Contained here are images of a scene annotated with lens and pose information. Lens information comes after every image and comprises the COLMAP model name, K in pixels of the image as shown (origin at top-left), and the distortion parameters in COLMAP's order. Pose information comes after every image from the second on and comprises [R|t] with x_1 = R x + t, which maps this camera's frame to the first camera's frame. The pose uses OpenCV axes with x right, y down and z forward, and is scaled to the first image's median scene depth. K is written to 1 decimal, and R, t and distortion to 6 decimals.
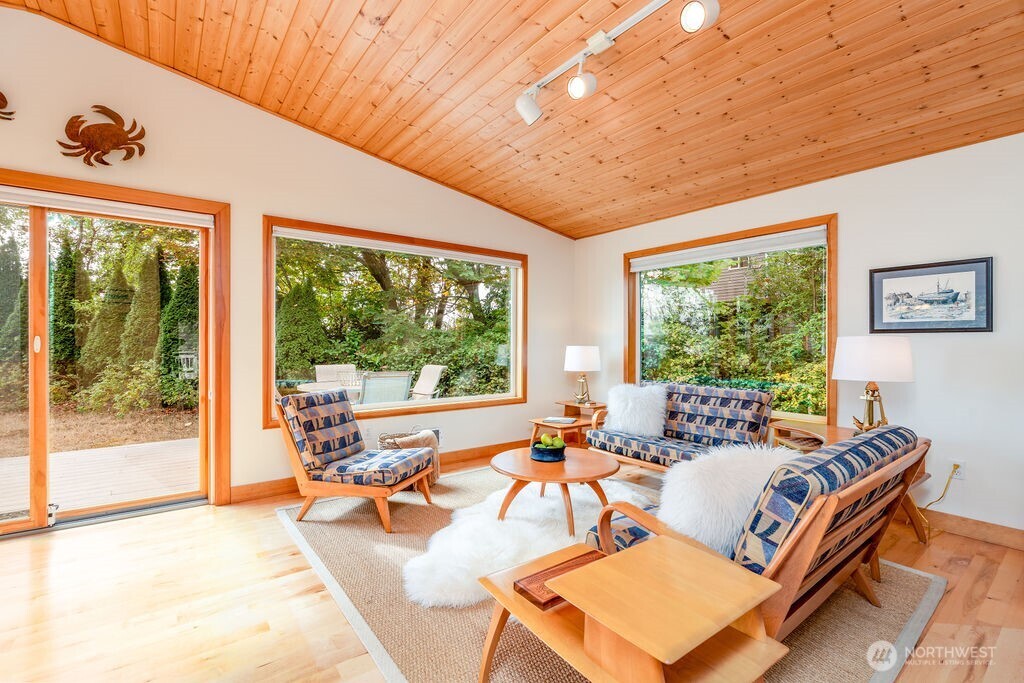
lens RADIAL K [[455.0, 0, 518.8], [0, 455.0, 345.7], [0, 0, 1]] dist [-0.005130, -0.000101]
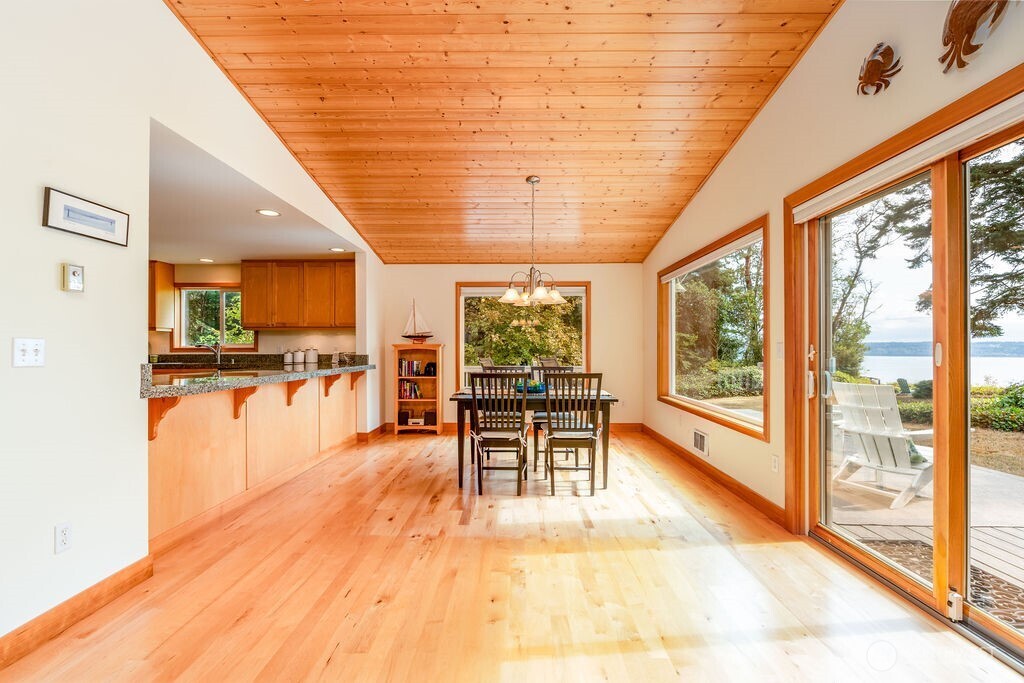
lens RADIAL K [[455.0, 0, 518.8], [0, 455.0, 345.7], [0, 0, 1]] dist [-0.005130, -0.000101]
pose [[-0.611451, -0.007967, -0.791242, -0.072518], [-0.008074, 0.999960, -0.003829, -0.007815], [0.791241, 0.004047, -0.611491, 0.755988]]
